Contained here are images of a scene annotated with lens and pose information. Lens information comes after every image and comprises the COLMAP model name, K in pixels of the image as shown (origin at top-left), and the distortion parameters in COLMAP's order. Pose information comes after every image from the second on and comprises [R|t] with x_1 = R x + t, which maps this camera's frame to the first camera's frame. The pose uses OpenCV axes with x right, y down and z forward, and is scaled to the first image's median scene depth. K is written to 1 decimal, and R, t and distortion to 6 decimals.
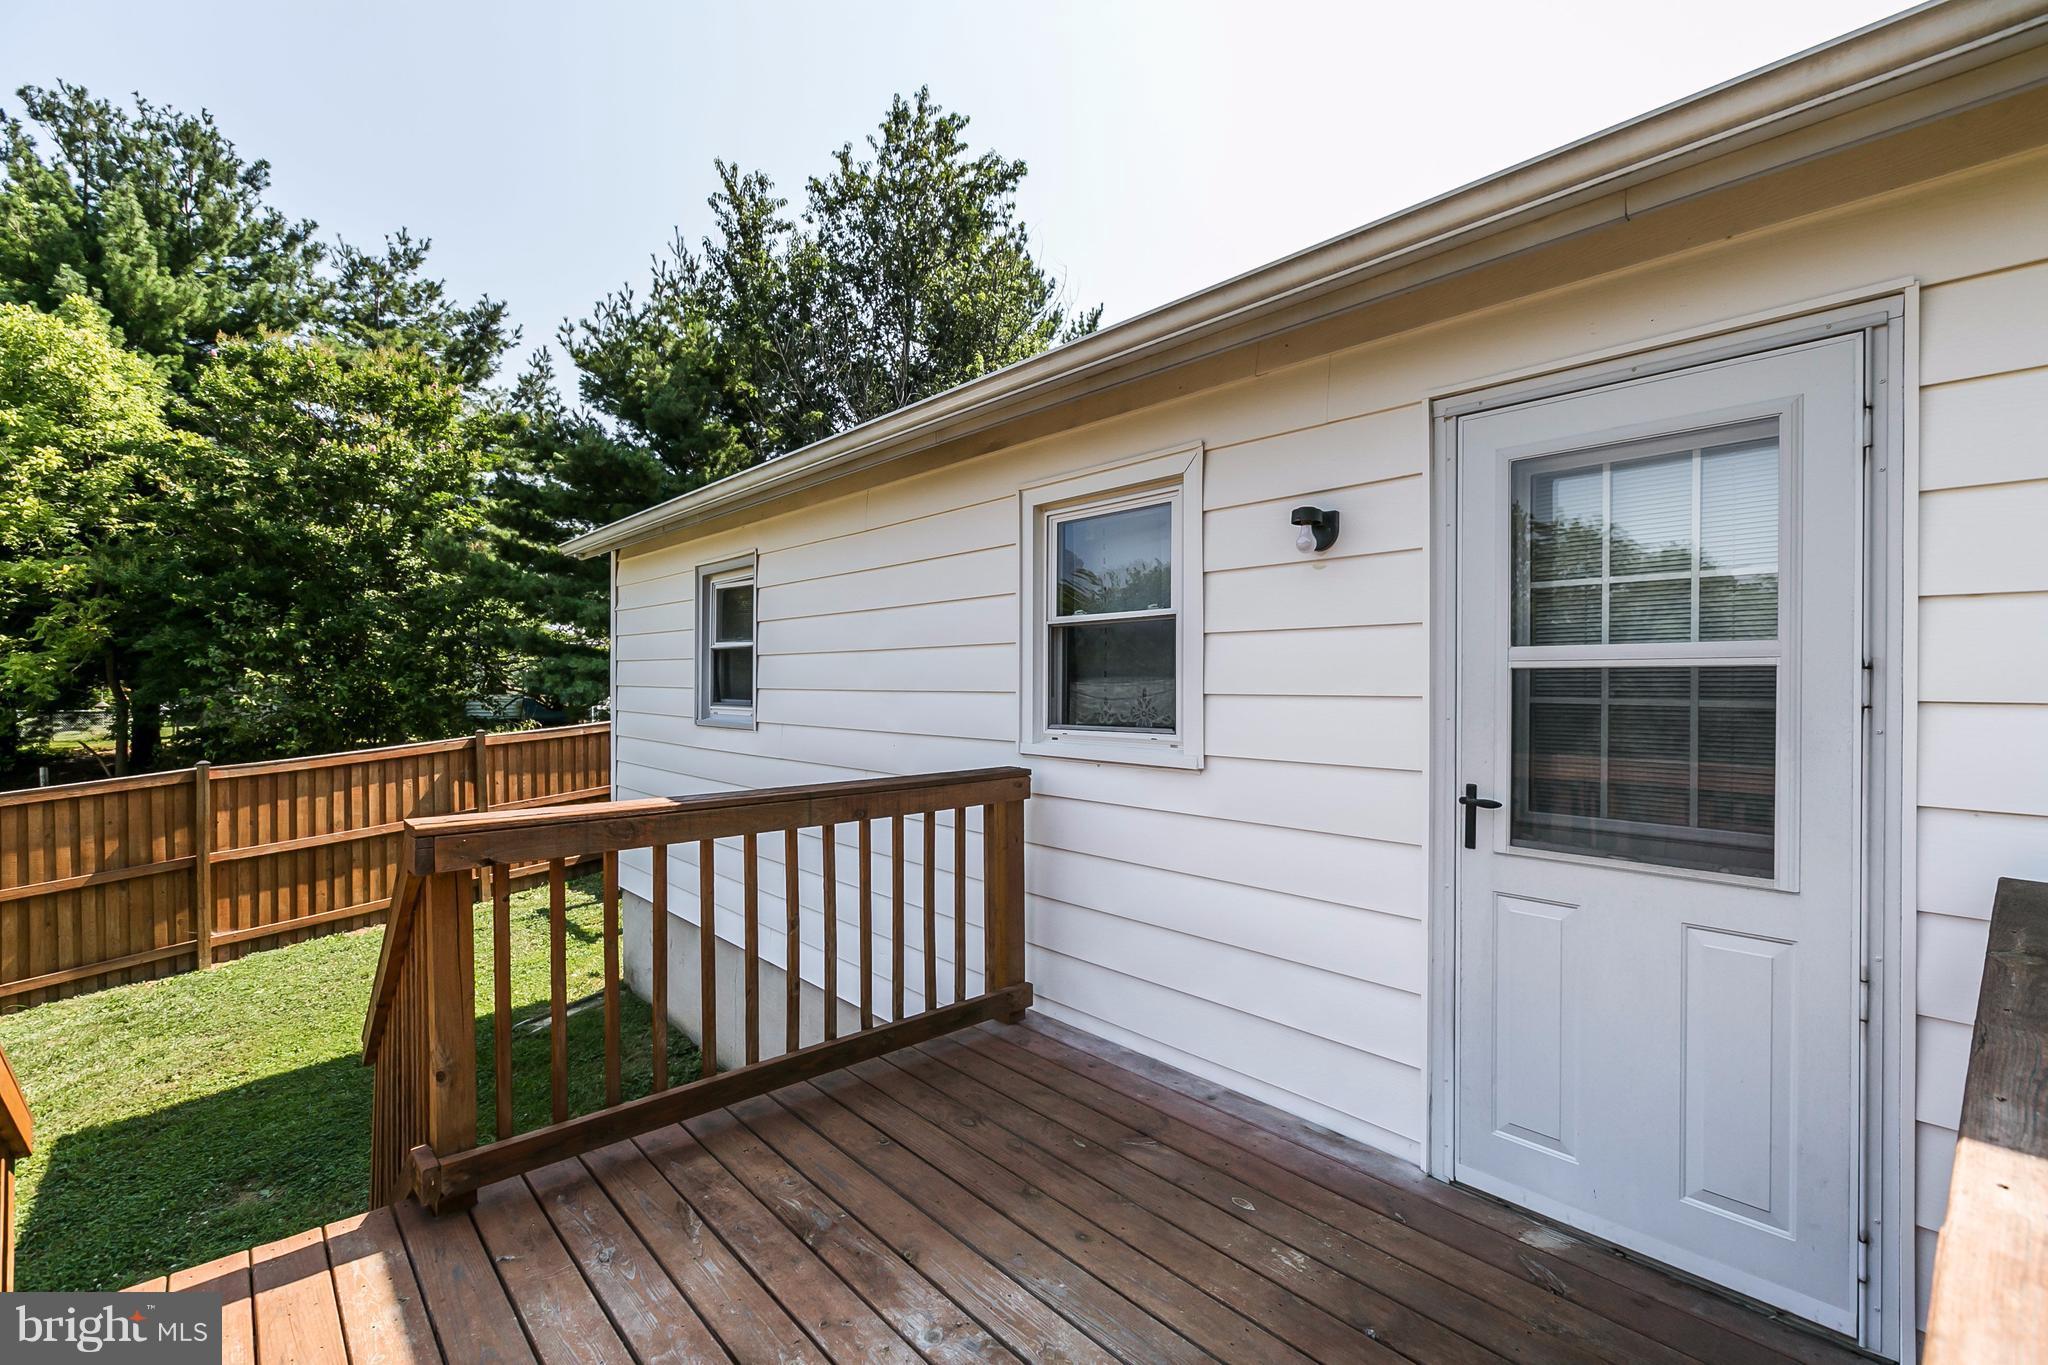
lens RADIAL K [[873.3, 0, 1024.0], [0, 873.3, 682.5], [0, 0, 1]] dist [-0.000744, -0.000197]
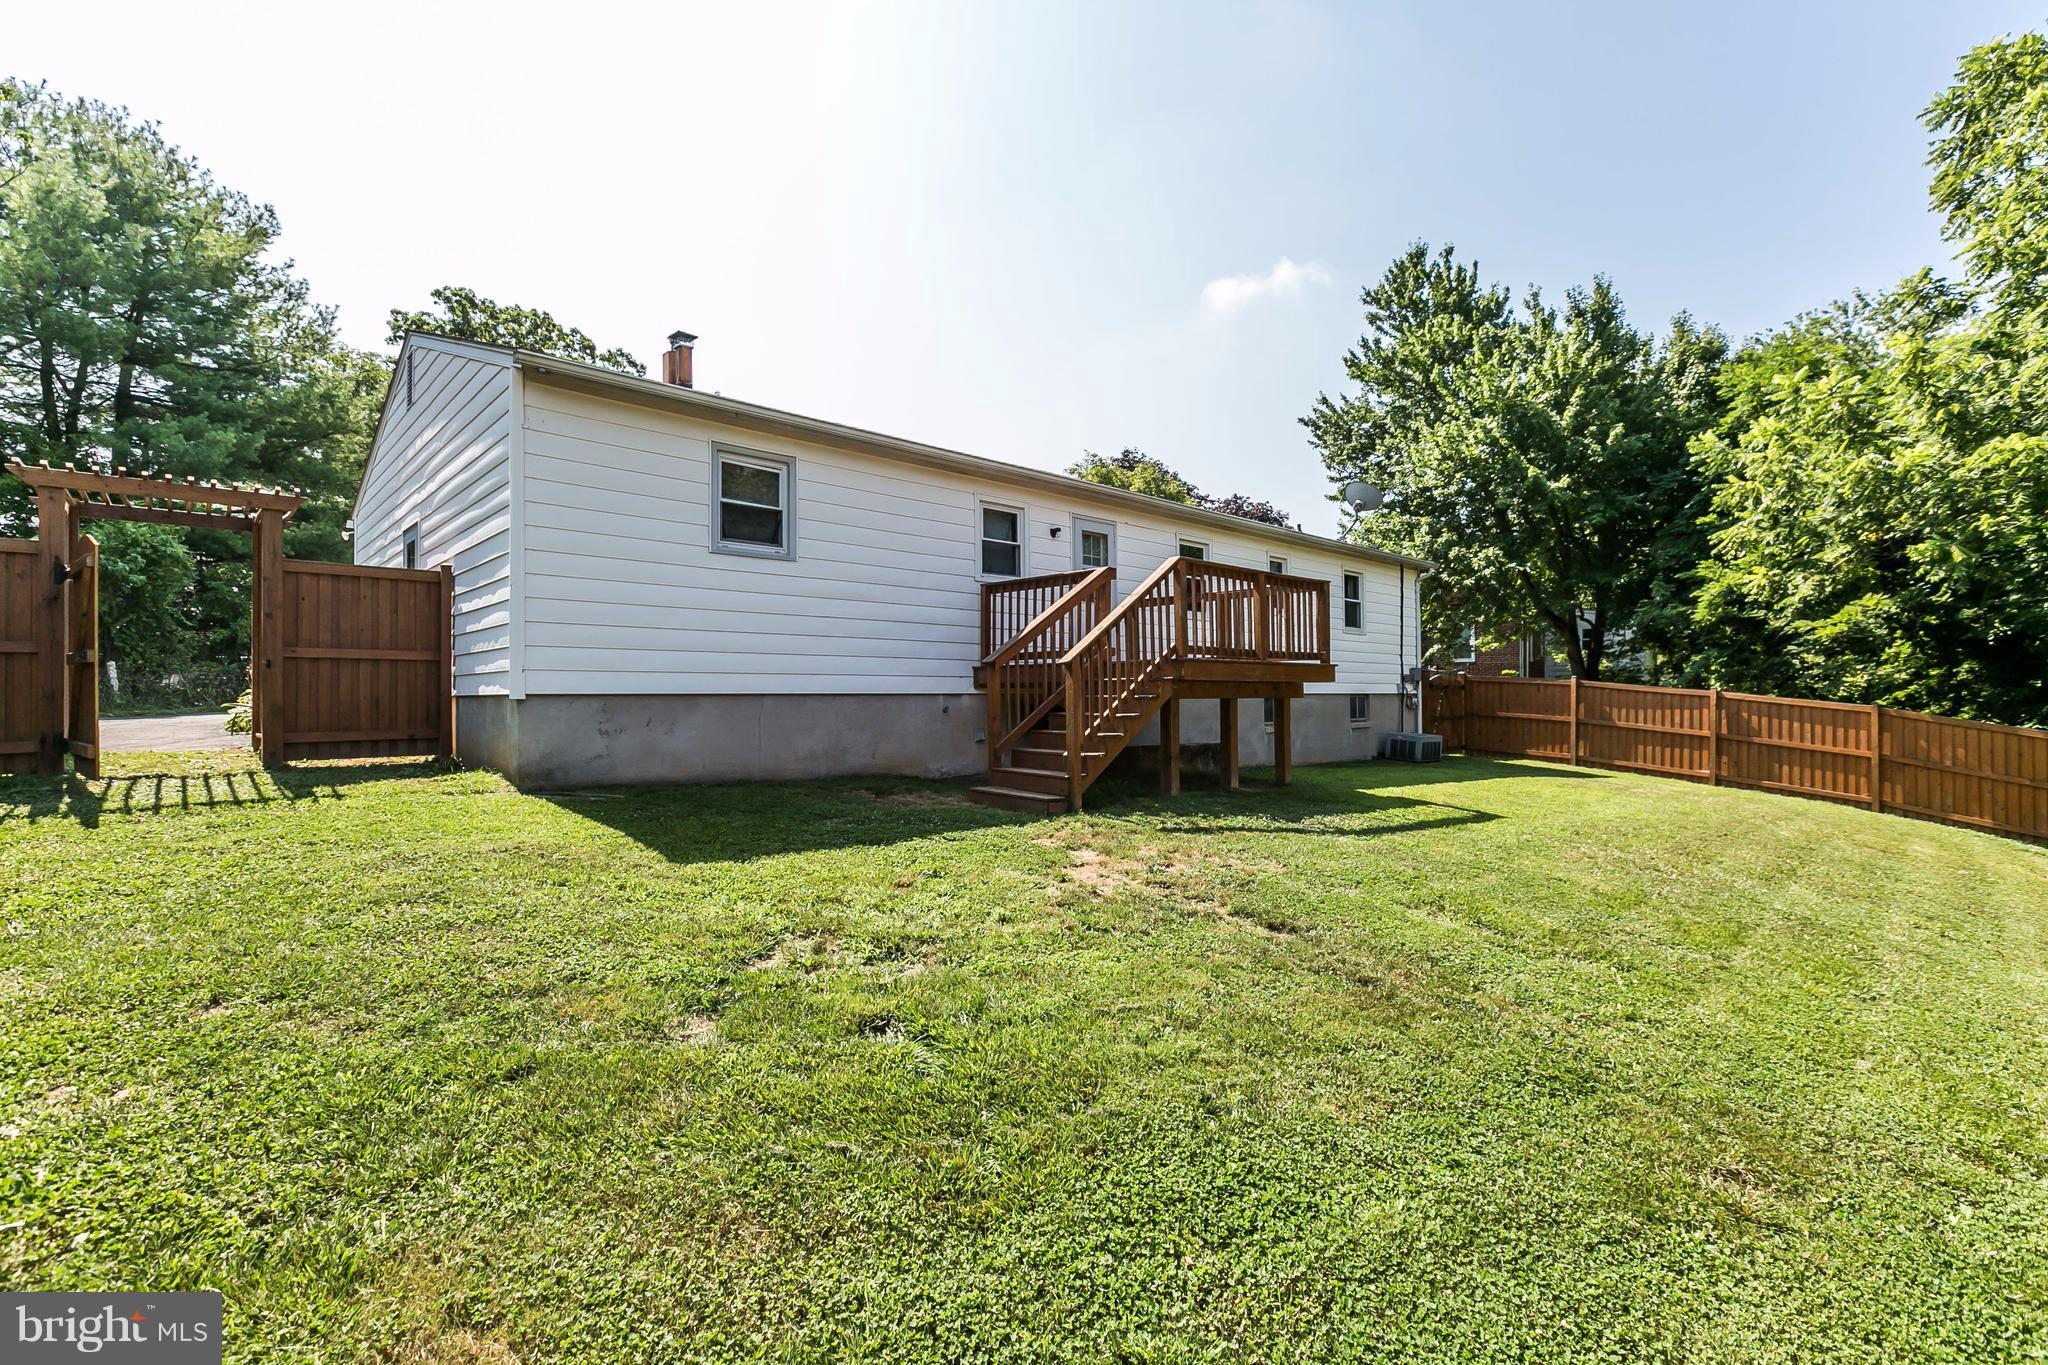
lens RADIAL K [[923.5, 0, 1014.4], [0, 923.5, 658.8], [0, 0, 1]] dist [-0.003019, -0.000951]
pose [[0.008898, 0.047655, 0.998824, -4.796204], [0.003658, 0.998856, -0.047689, 0.761412], [-0.999954, 0.004078, 0.008714, 1.296771]]
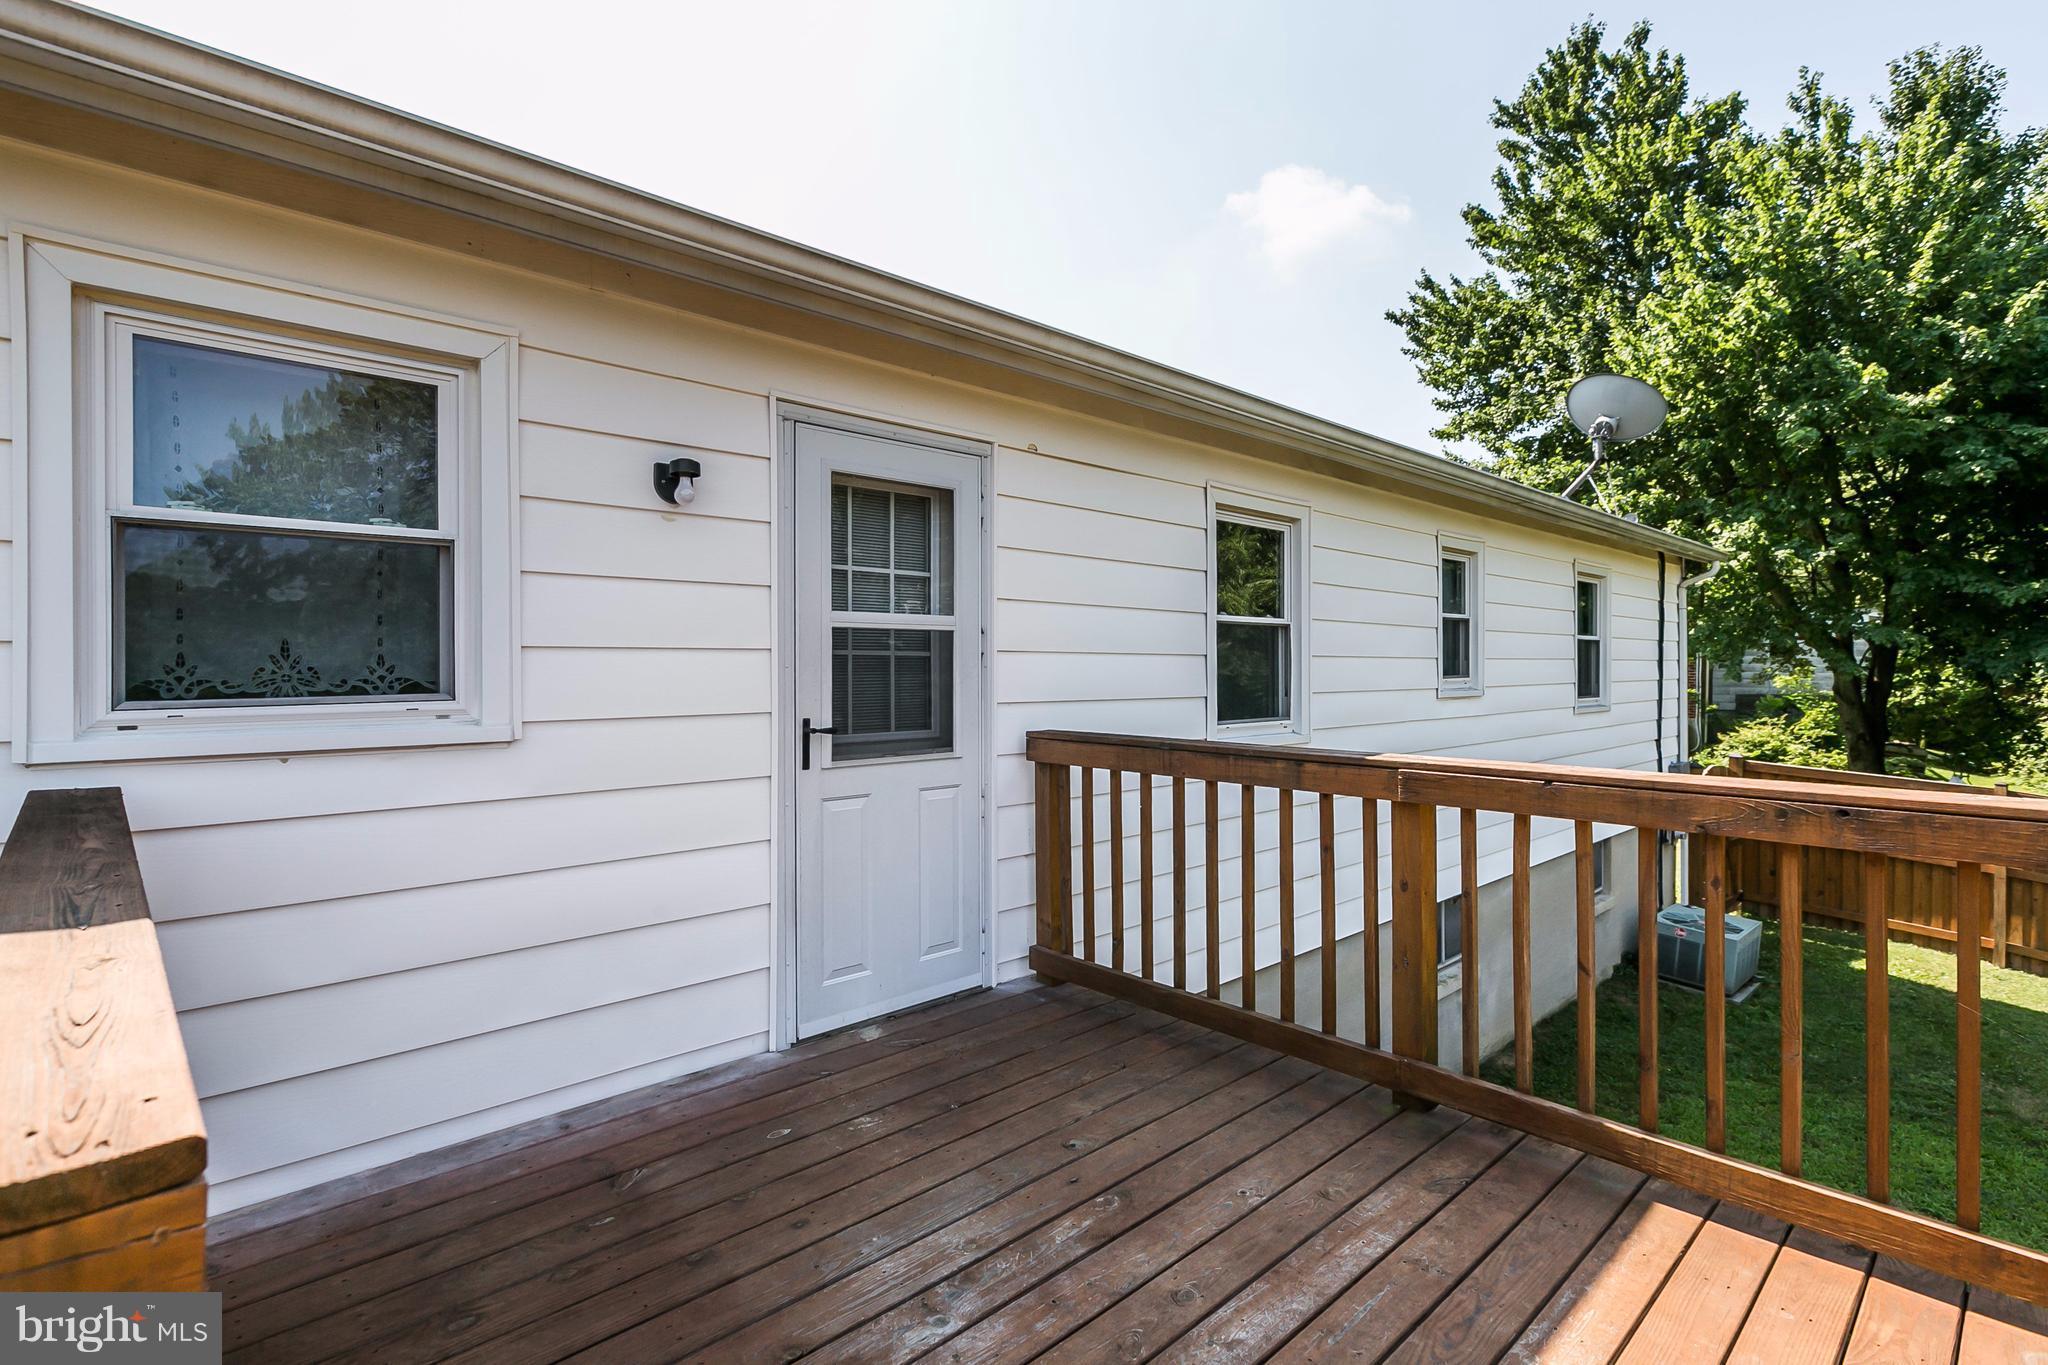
lens RADIAL K [[923.5, 0, 1014.4], [0, 923.5, 658.8], [0, 0, 1]] dist [-0.003019, -0.000951]
pose [[0.022844, 0.001738, 0.999738, -0.787579], [-0.002182, 0.999996, -0.001689, 0.031569], [-0.999737, -0.002143, 0.022848, 0.652377]]
